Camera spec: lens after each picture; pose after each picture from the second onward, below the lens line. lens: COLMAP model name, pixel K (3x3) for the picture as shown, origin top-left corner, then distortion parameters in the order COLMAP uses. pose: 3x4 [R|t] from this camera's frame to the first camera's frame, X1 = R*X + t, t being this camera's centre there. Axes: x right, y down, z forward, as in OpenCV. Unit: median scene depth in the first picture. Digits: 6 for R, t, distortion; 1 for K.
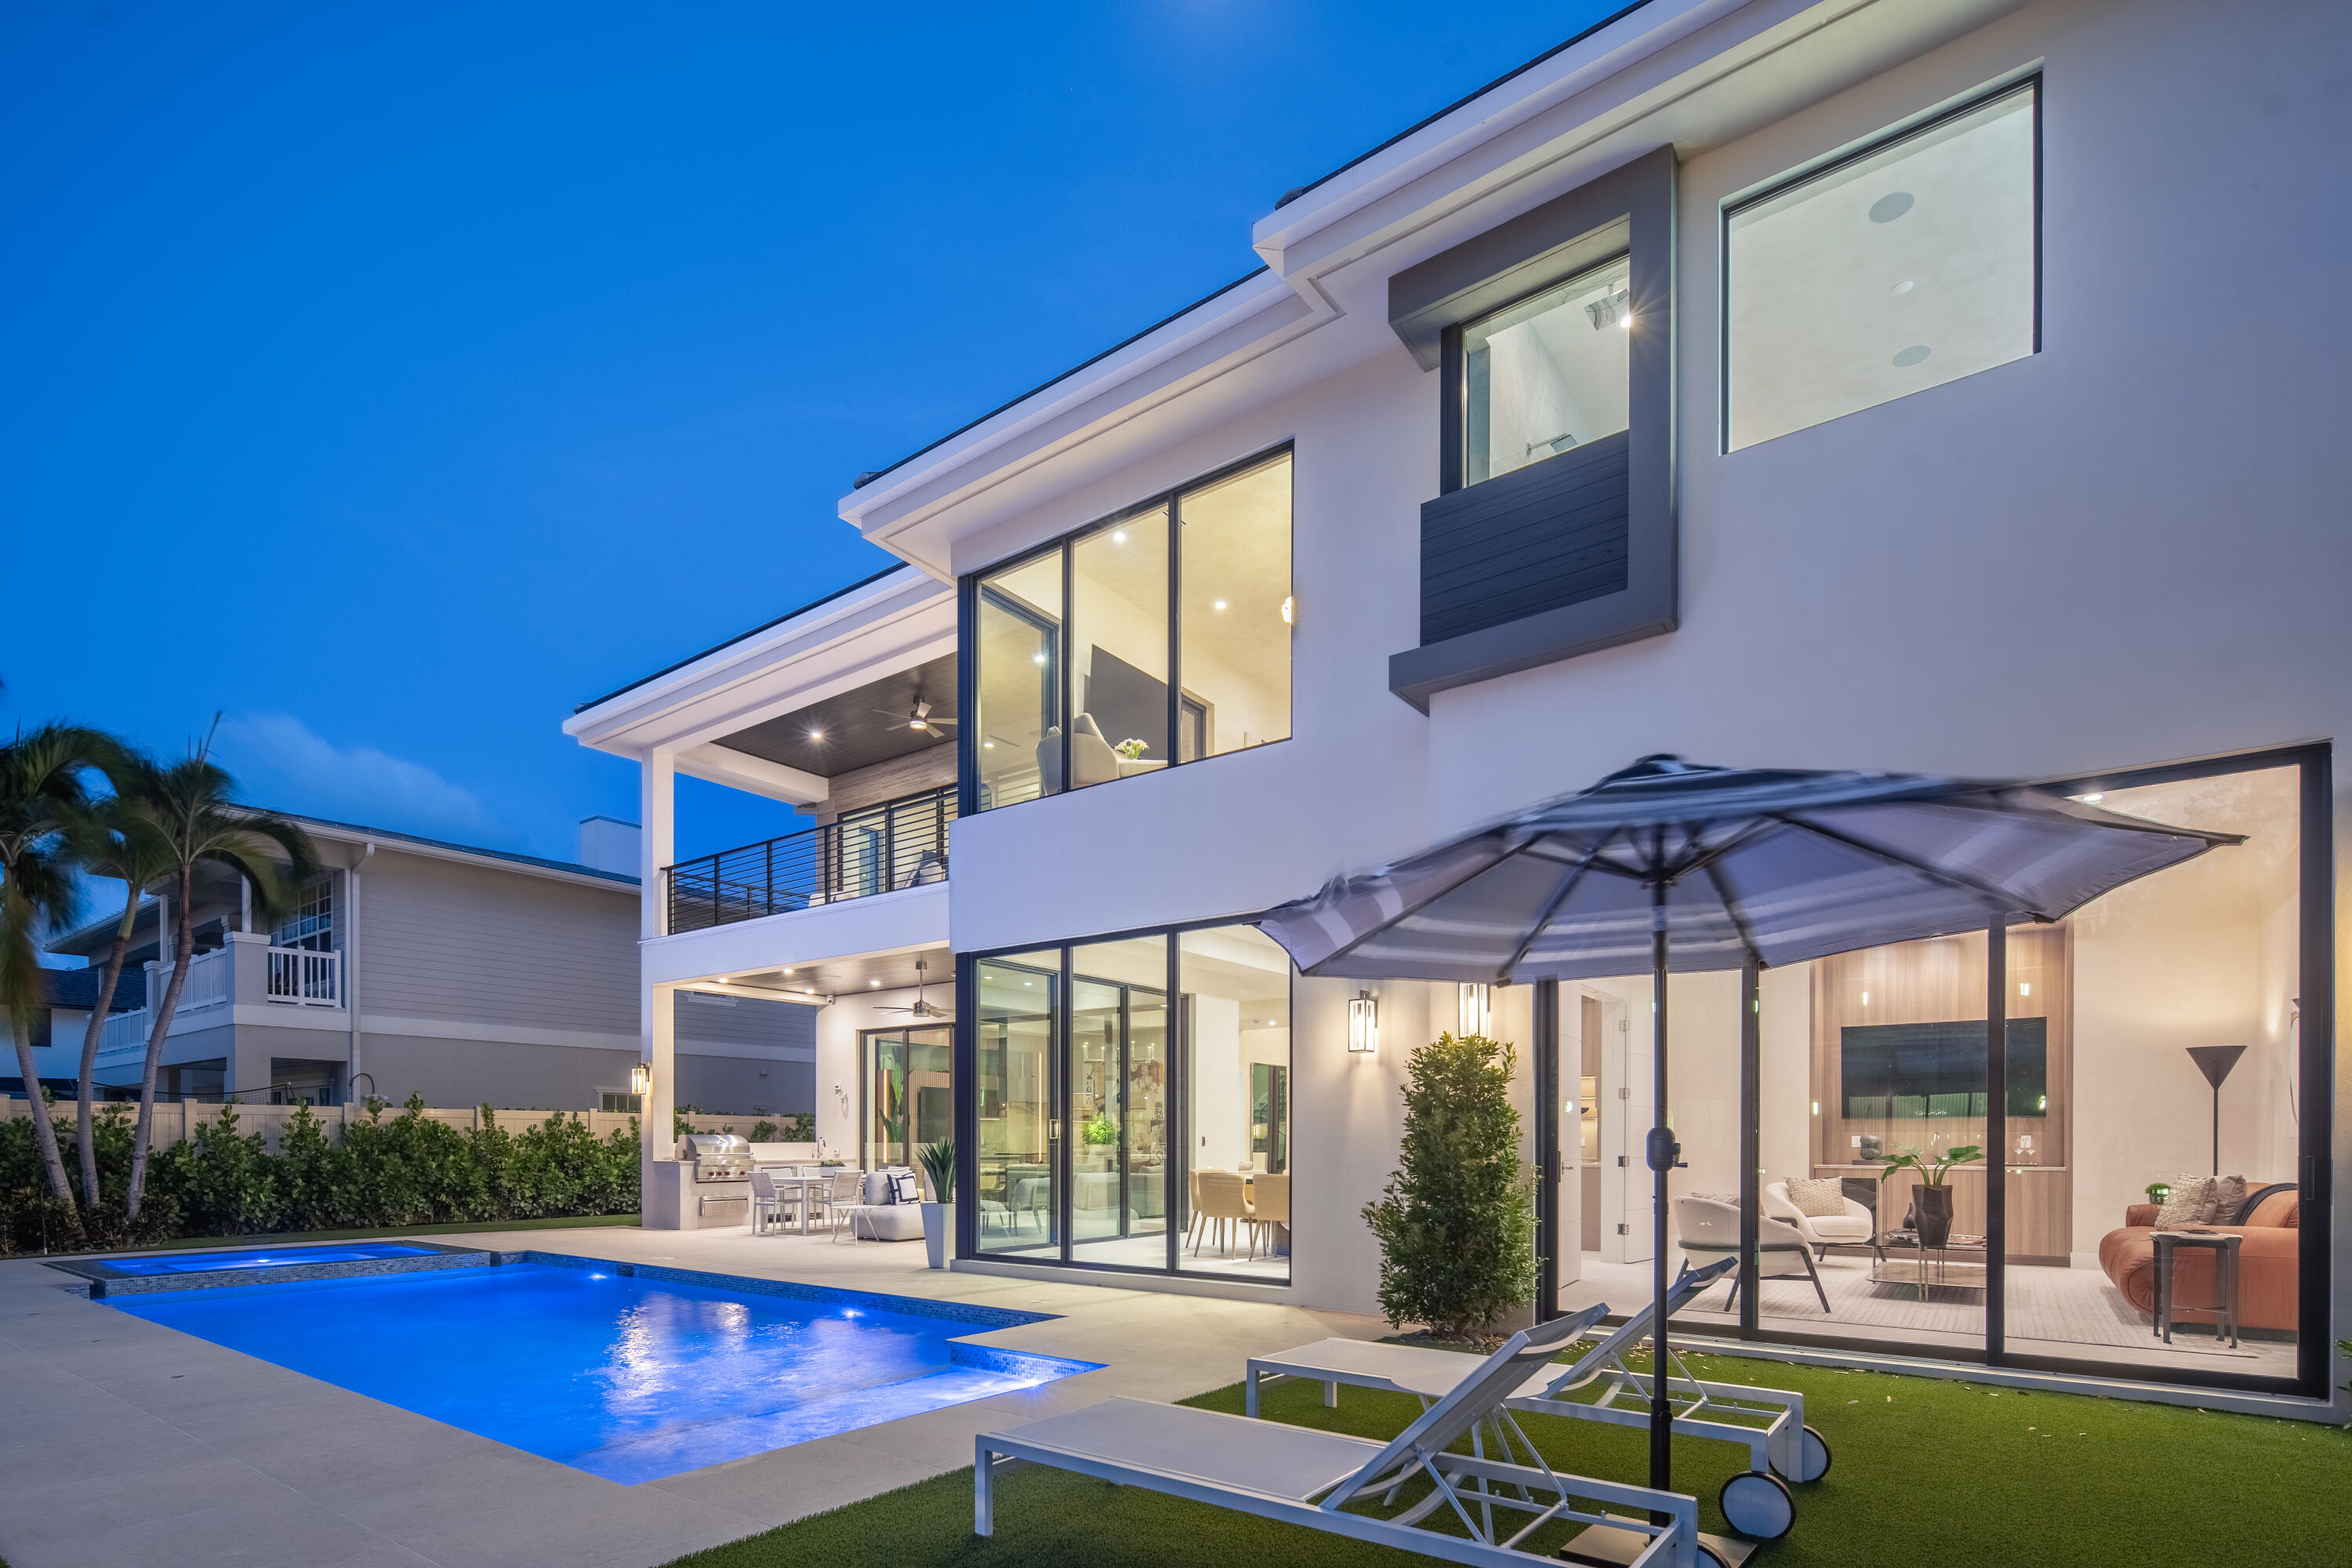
lens RADIAL K [[1126.5, 0, 1204.0], [0, 1126.5, 874.8], [0, 0, 1]] dist [0.001720, 0.000342]
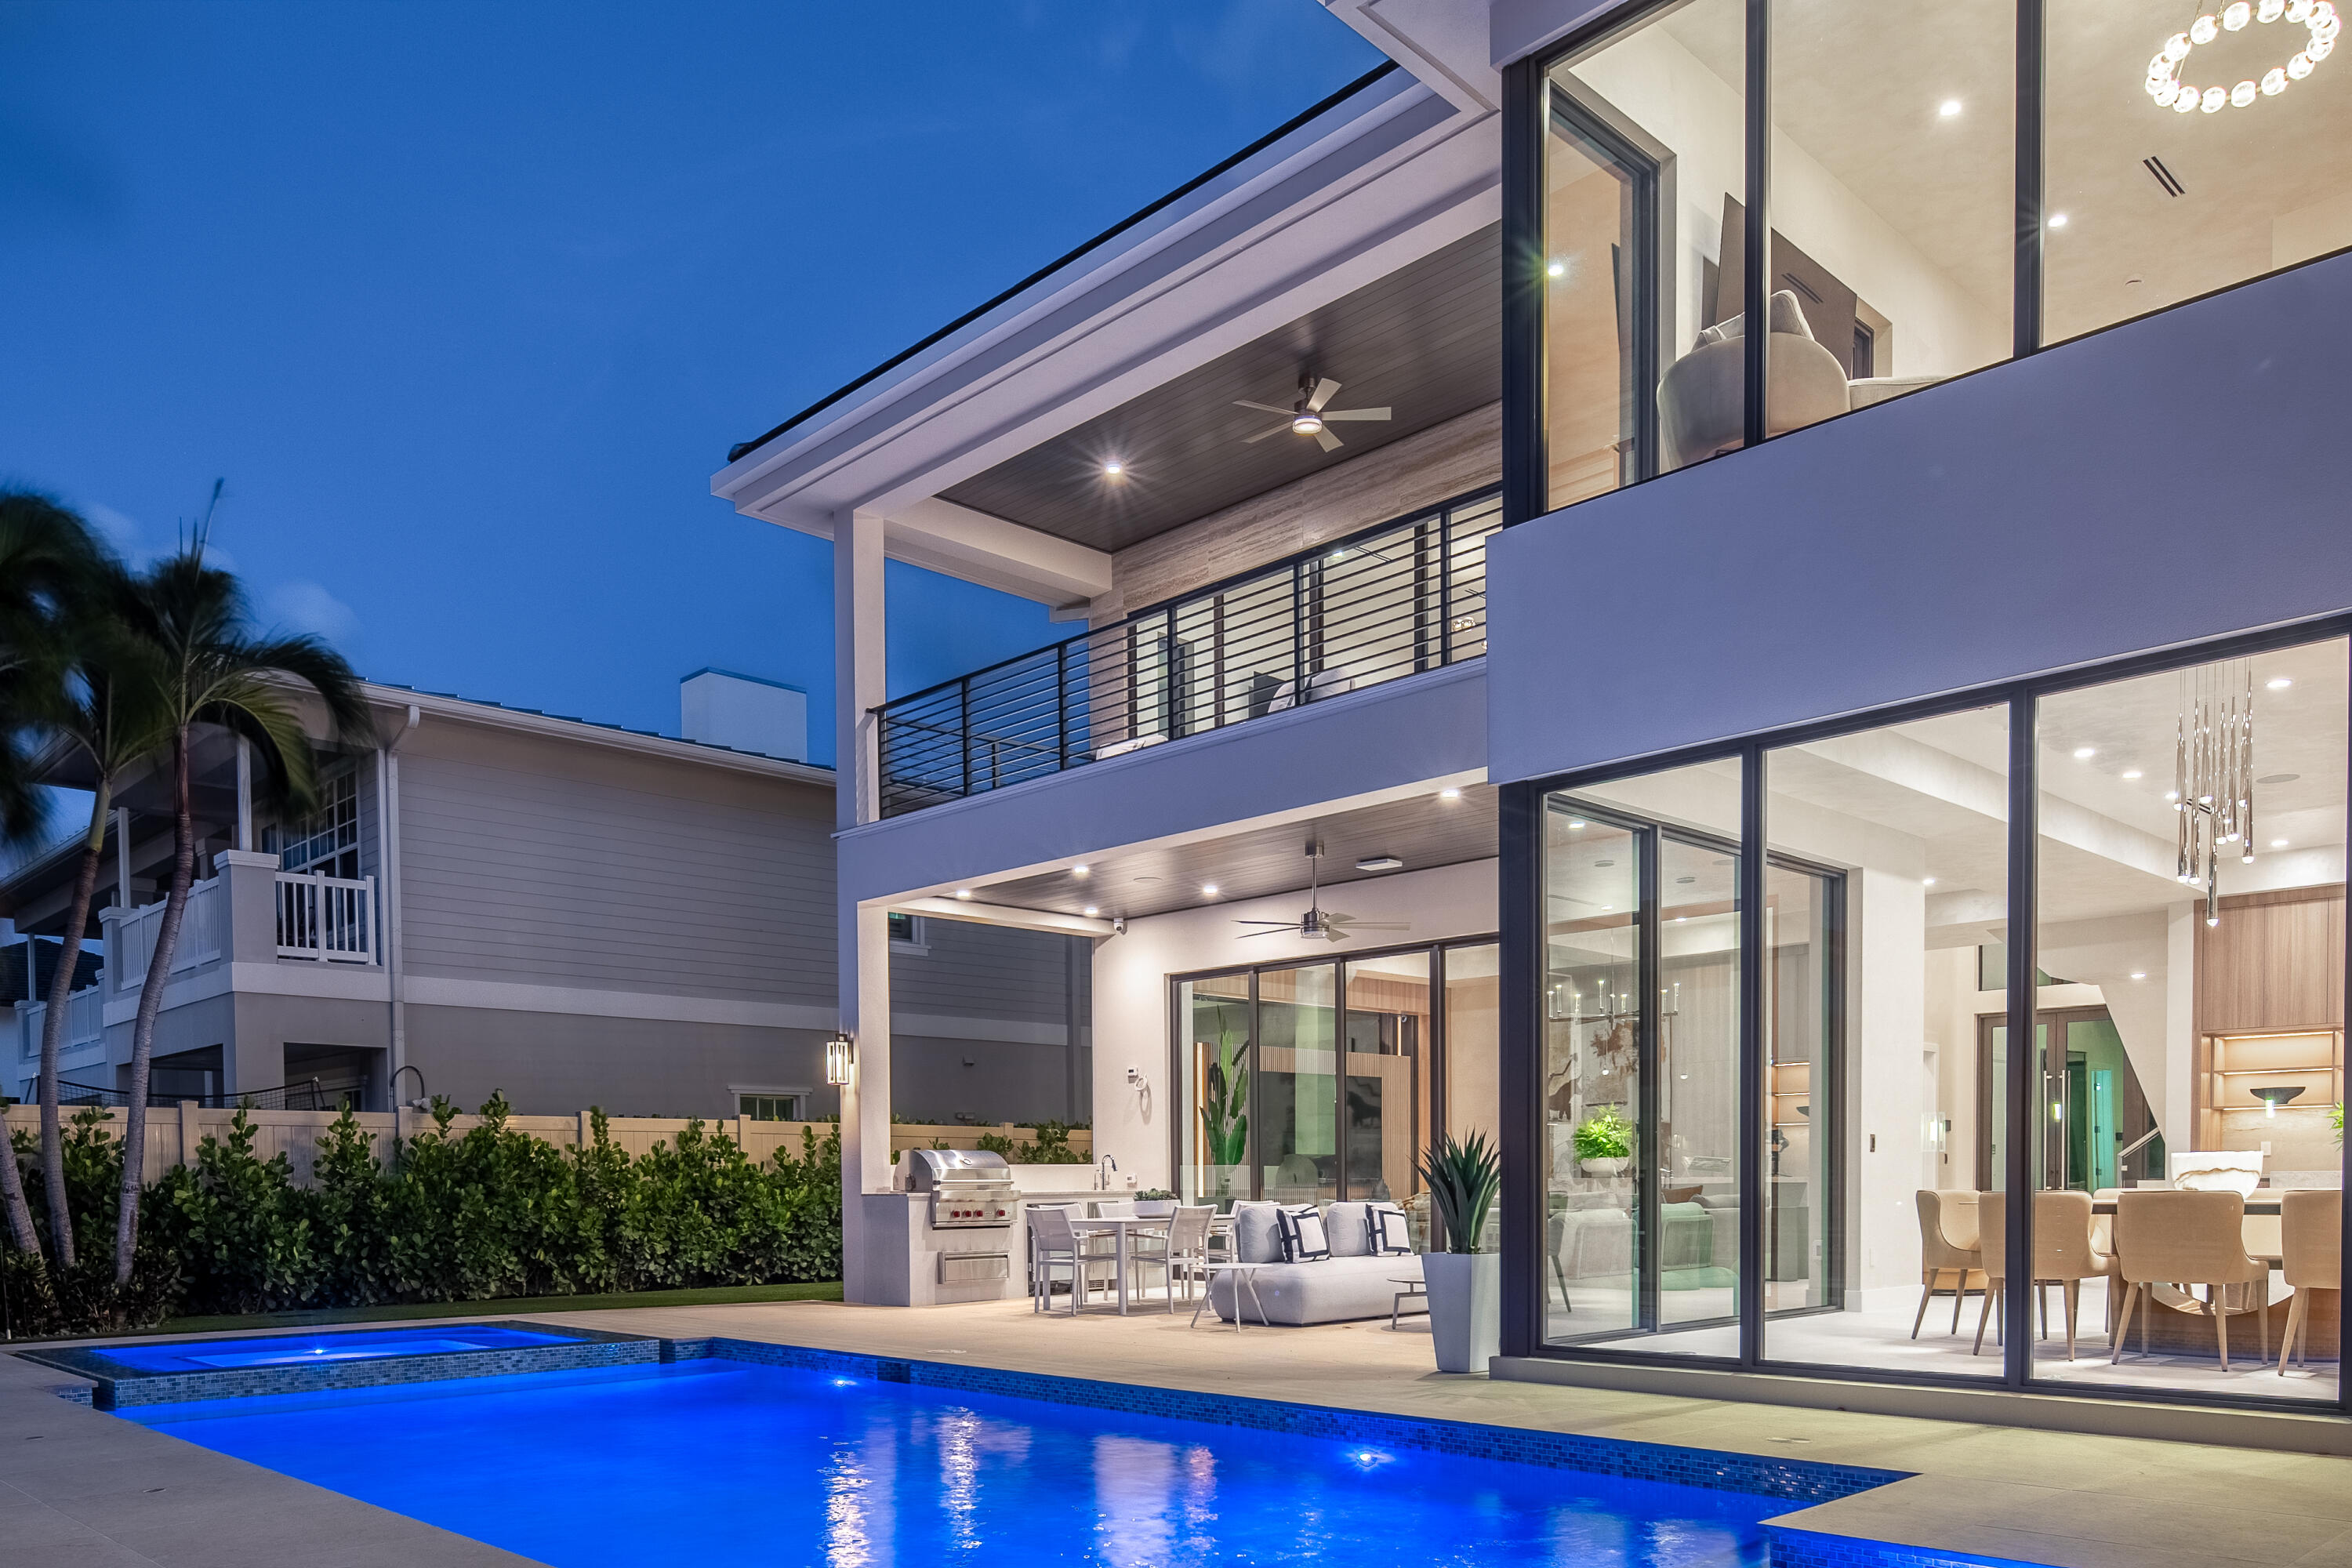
lens RADIAL K [[1654.4, 0, 1176.0], [0, 1654.4, 784.0], [0, 0, 1]] dist [0.009338, -0.004482]
pose [[0.987249, -0.045367, -0.152584, -0.175243], [0.044054, 0.998957, -0.011978, 0.050201], [0.152969, 0.005104, 0.988218, 0.136553]]
